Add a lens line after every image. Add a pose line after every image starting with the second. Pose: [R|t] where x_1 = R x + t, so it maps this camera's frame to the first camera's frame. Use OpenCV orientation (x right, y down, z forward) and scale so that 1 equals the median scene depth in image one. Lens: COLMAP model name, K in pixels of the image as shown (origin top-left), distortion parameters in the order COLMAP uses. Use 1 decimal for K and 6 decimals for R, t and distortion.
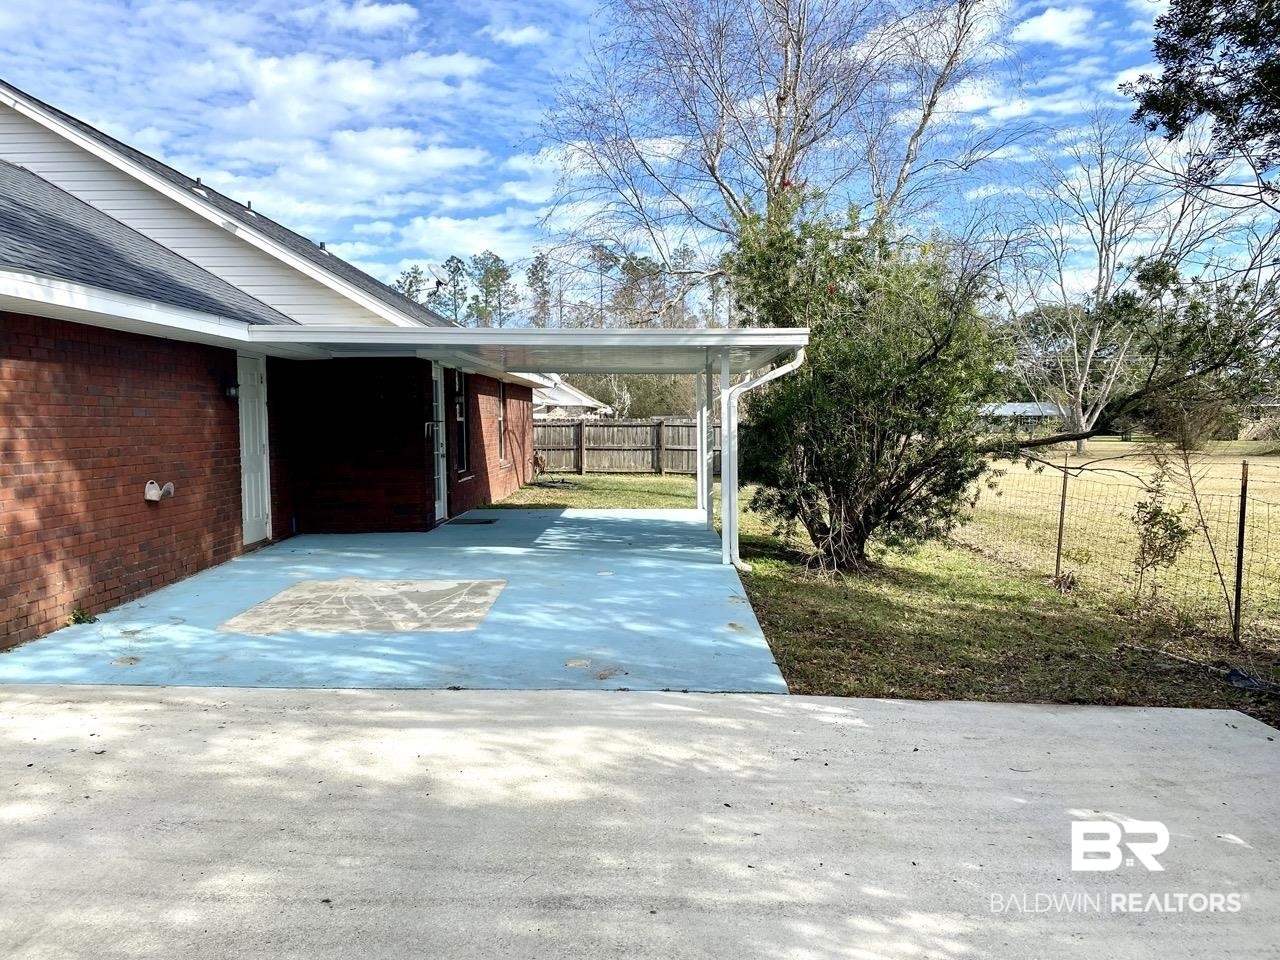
lens RADIAL K [[965.5, 0, 639.0], [0, 965.5, 483.7], [0, 0, 1]] dist [0.033866, 0.001032]
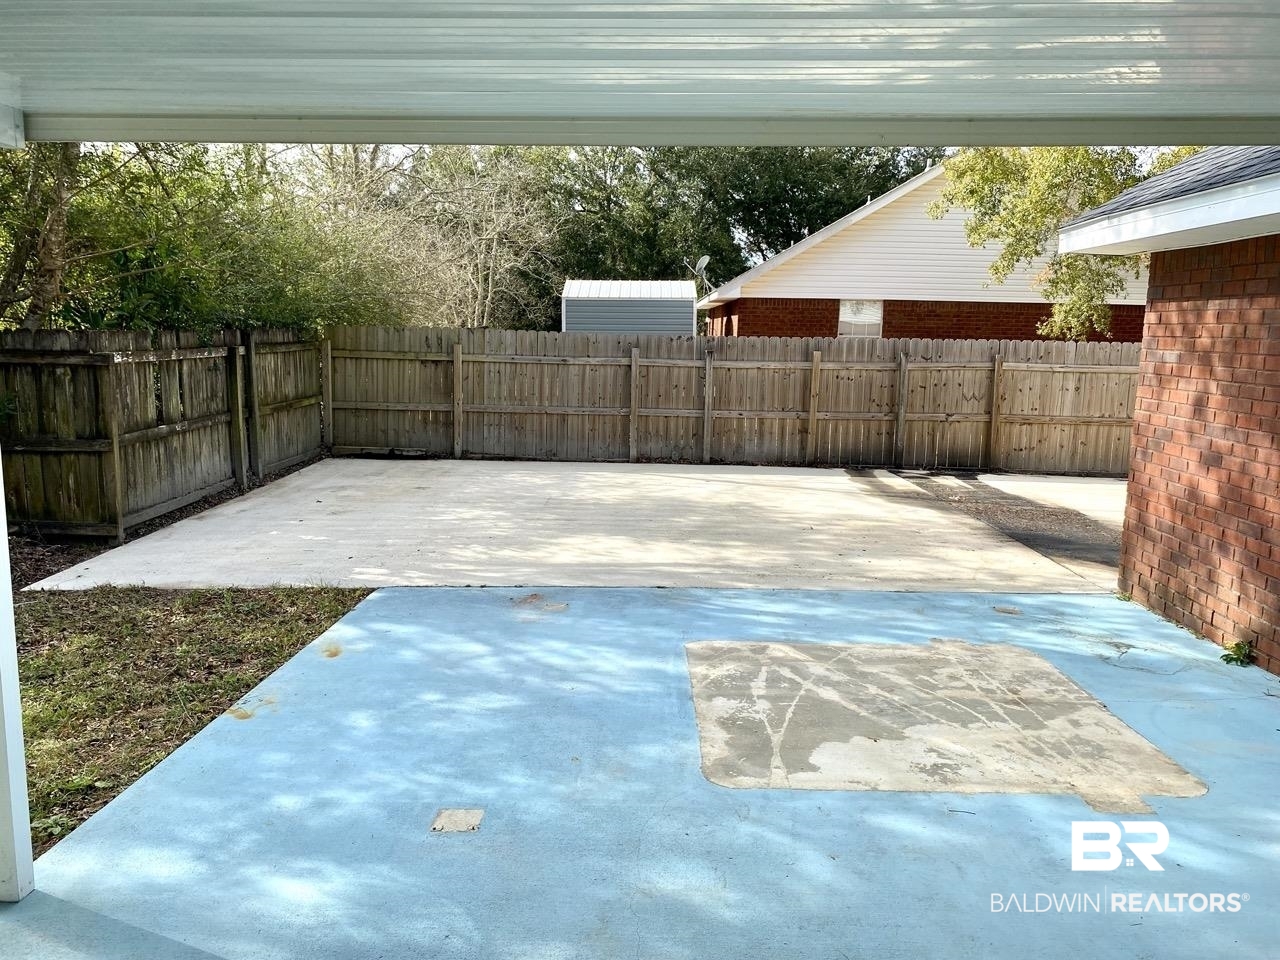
lens RADIAL K [[965.5, 0, 636.4], [0, 965.5, 480.3], [0, 0, 1]] dist [0.033866, 0.001032]
pose [[-0.999937, -0.009524, -0.005953, -0.131905], [-0.010590, 0.976049, 0.217294, -0.152189], [0.003741, 0.217343, -0.976088, 1.846067]]
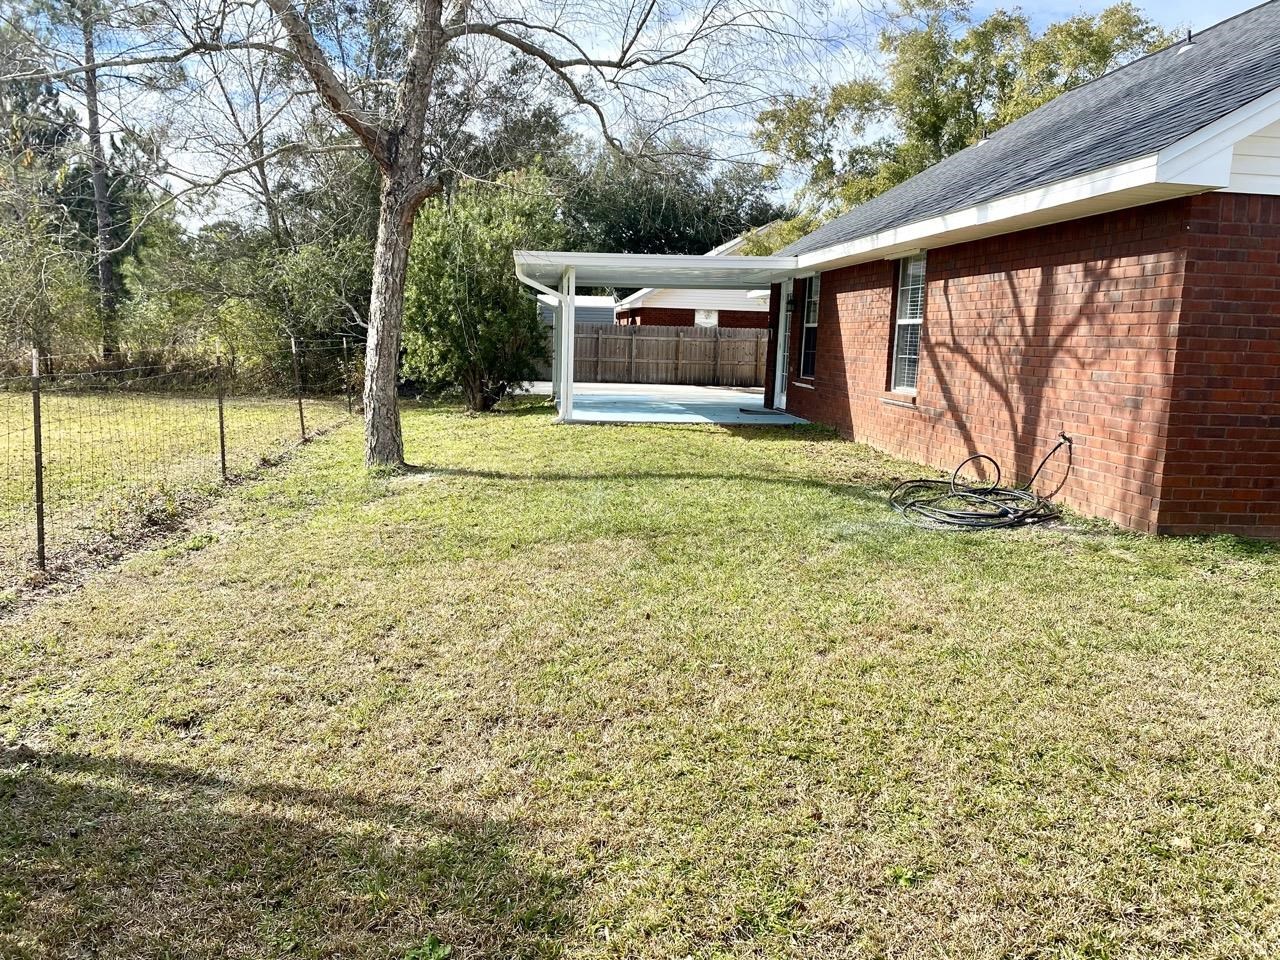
lens RADIAL K [[965.5, 0, 642.8], [0, 965.5, 478.8], [0, 0, 1]] dist [0.033866, 0.001032]
pose [[-0.989930, -0.002149, -0.141544, 0.094159], [-0.032159, 0.977156, 0.210075, -0.206411], [0.137859, 0.212512, -0.967385, 3.134529]]
